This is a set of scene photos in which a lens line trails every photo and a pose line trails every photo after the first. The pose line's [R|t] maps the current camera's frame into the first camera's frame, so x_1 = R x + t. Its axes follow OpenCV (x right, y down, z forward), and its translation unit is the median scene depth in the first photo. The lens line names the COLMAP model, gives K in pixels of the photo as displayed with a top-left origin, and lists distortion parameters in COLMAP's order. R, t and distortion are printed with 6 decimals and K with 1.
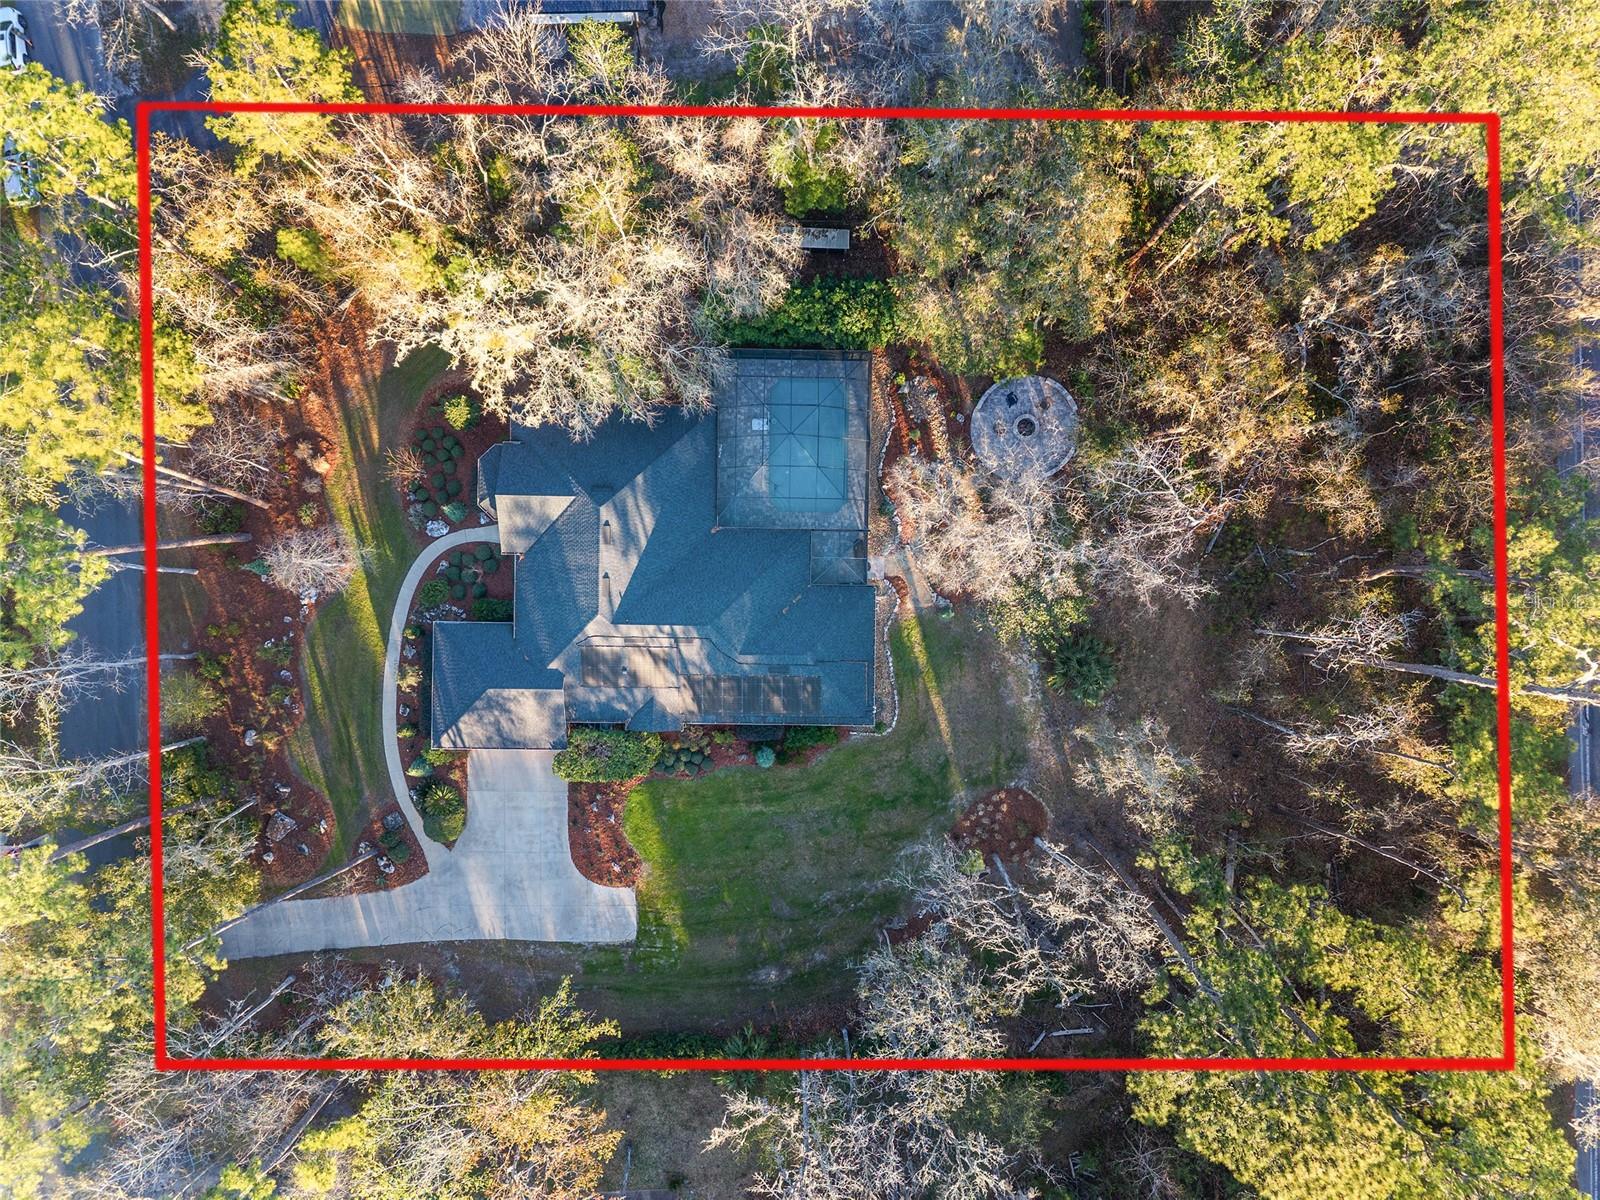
lens RADIAL K [[1107.8, 0, 800.0], [0, 1107.8, 600.0], [0, 0, 1]] dist [-0.033185, -0.001470]
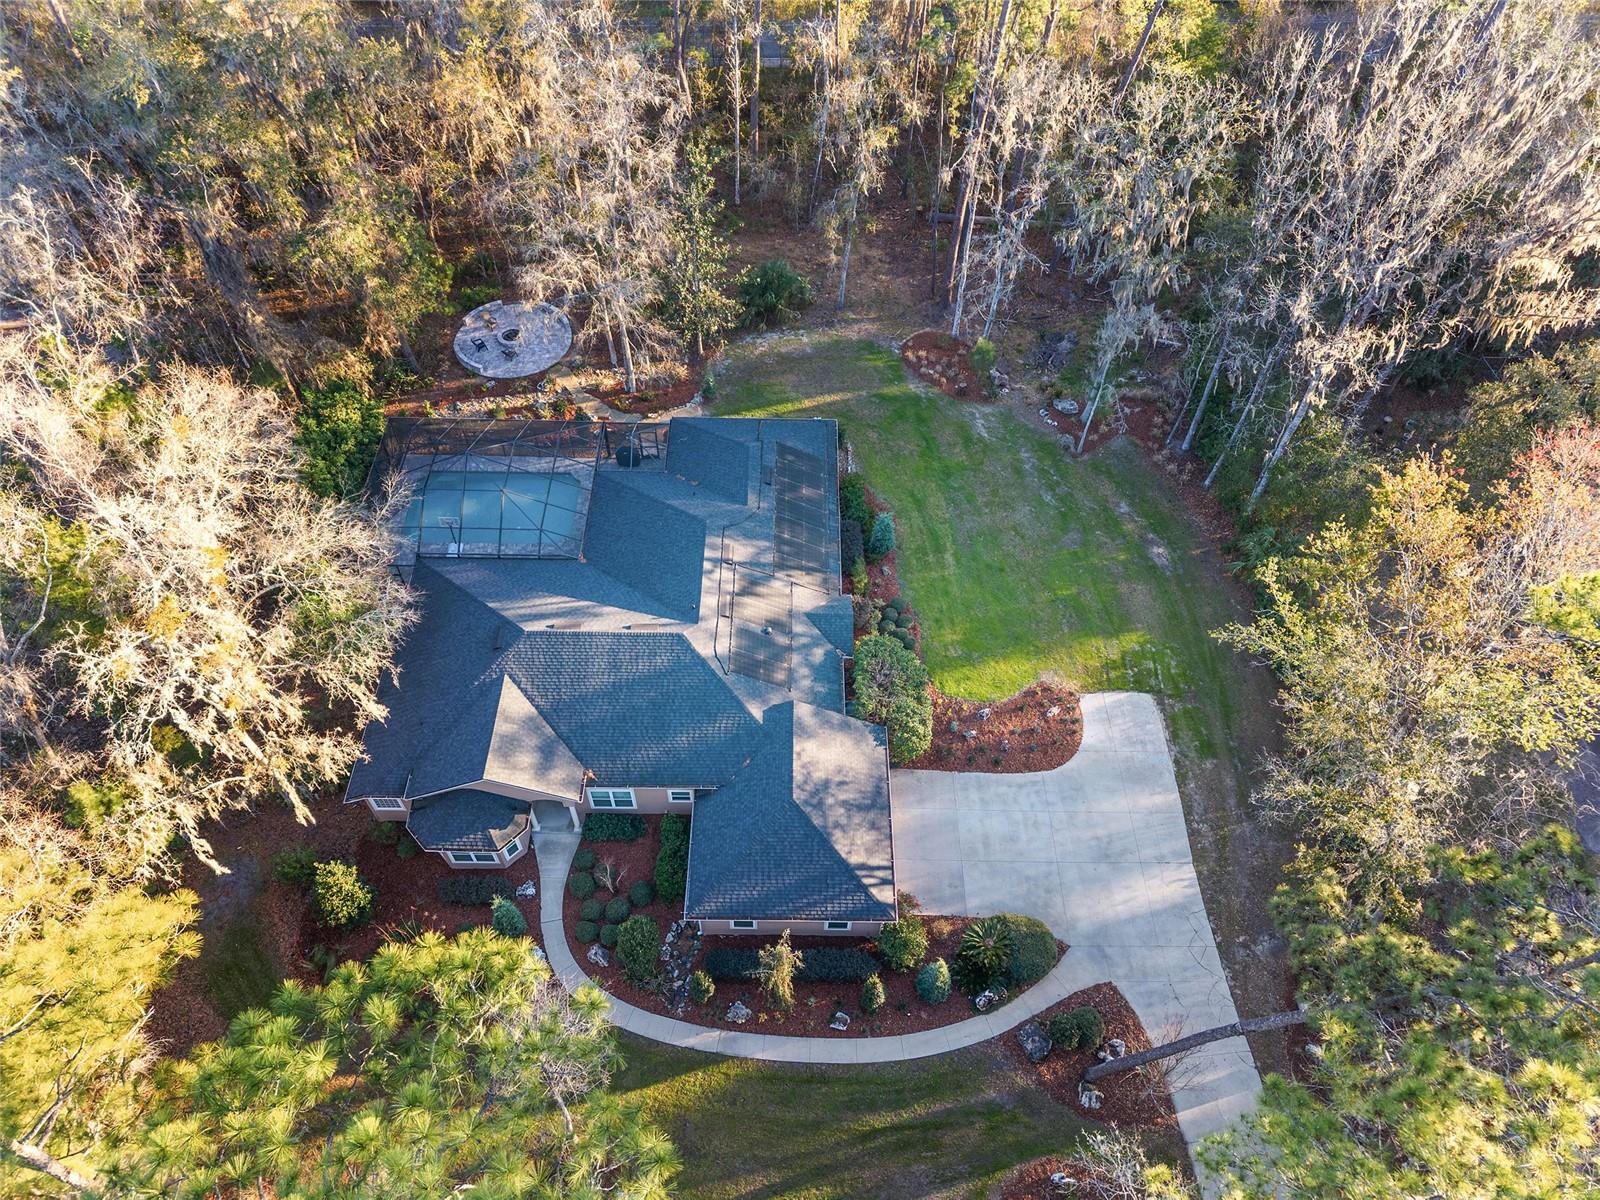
lens RADIAL K [[1081.9, 0, 800.0], [0, 1081.9, 600.0], [0, 0, 1]] dist [0.000456, -0.000195]
pose [[-0.013099, -0.785913, 0.618198, -0.539713], [0.999705, 0.002367, 0.024192, 0.064885], [-0.020476, 0.618332, 0.785650, 0.423861]]
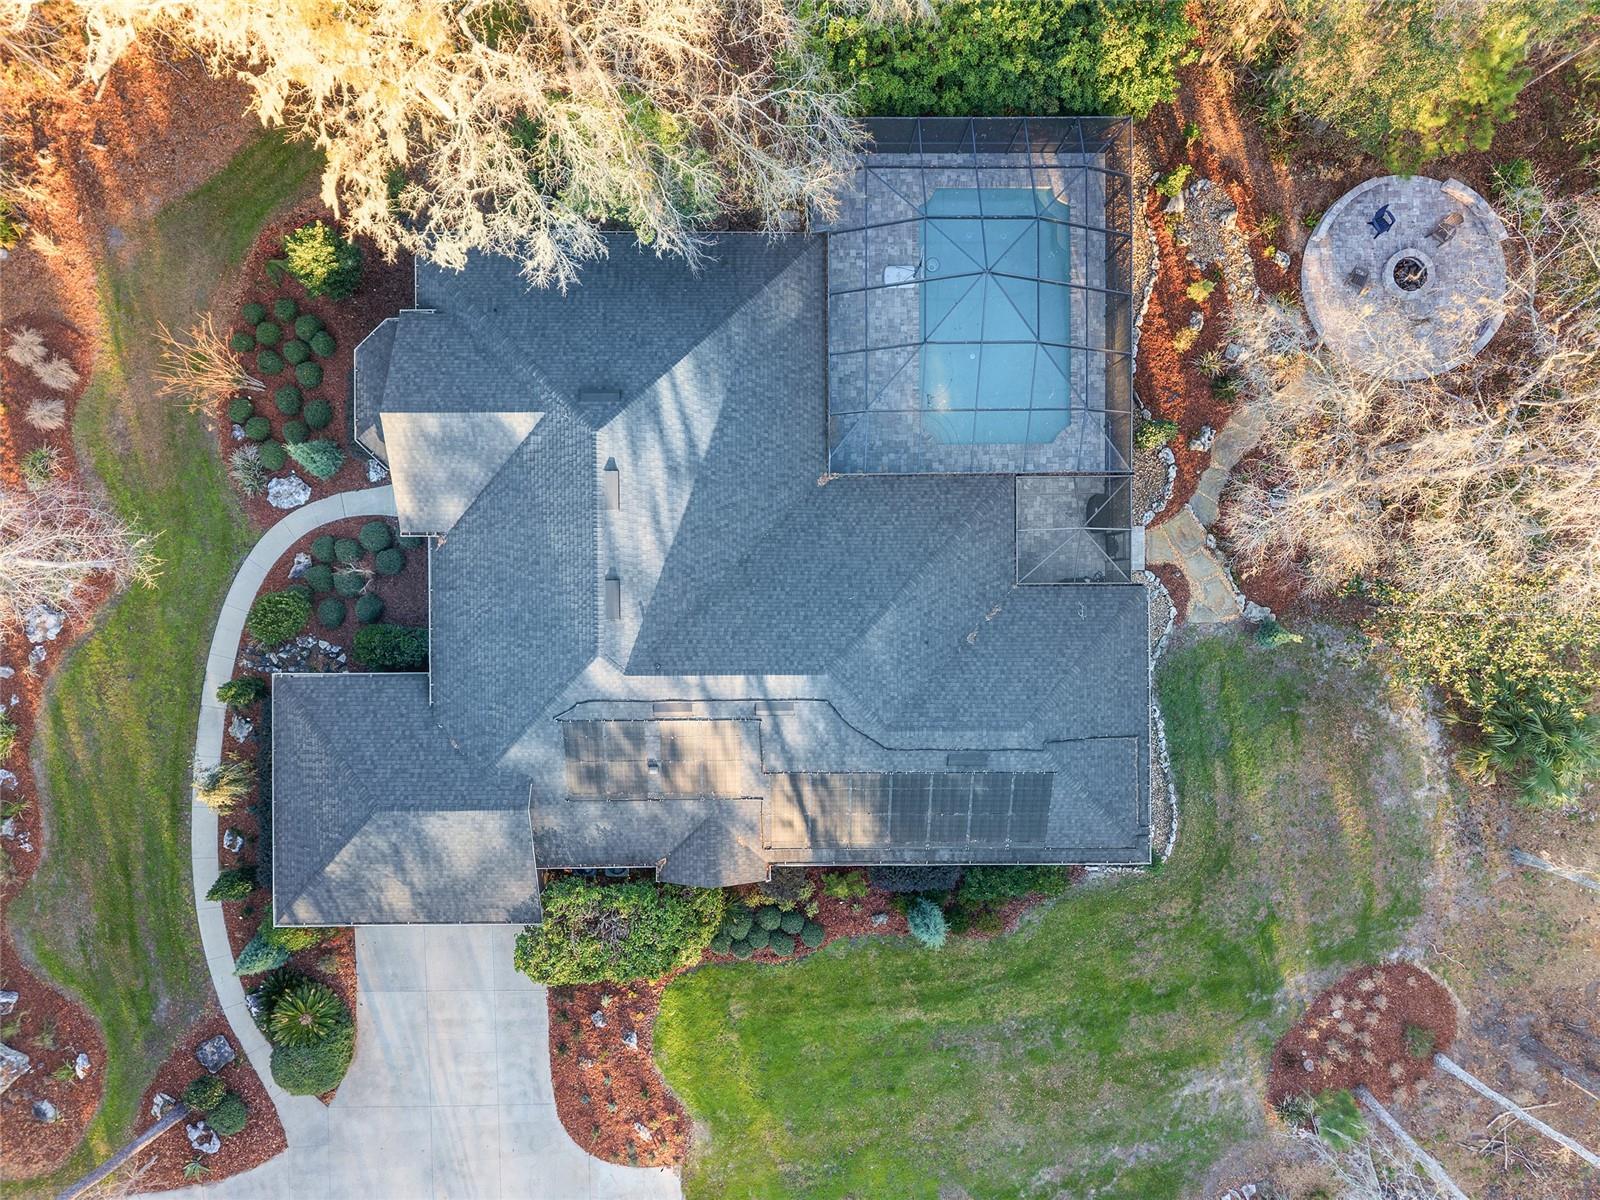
lens RADIAL K [[1107.8, 0, 800.0], [0, 1107.8, 600.0], [0, 0, 1]] dist [-0.033185, -0.001470]
pose [[0.999721, -0.021770, -0.009212, -0.082292], [0.021695, 0.999732, -0.008062, -0.004449], [0.009385, 0.007860, 0.999925, 0.483334]]
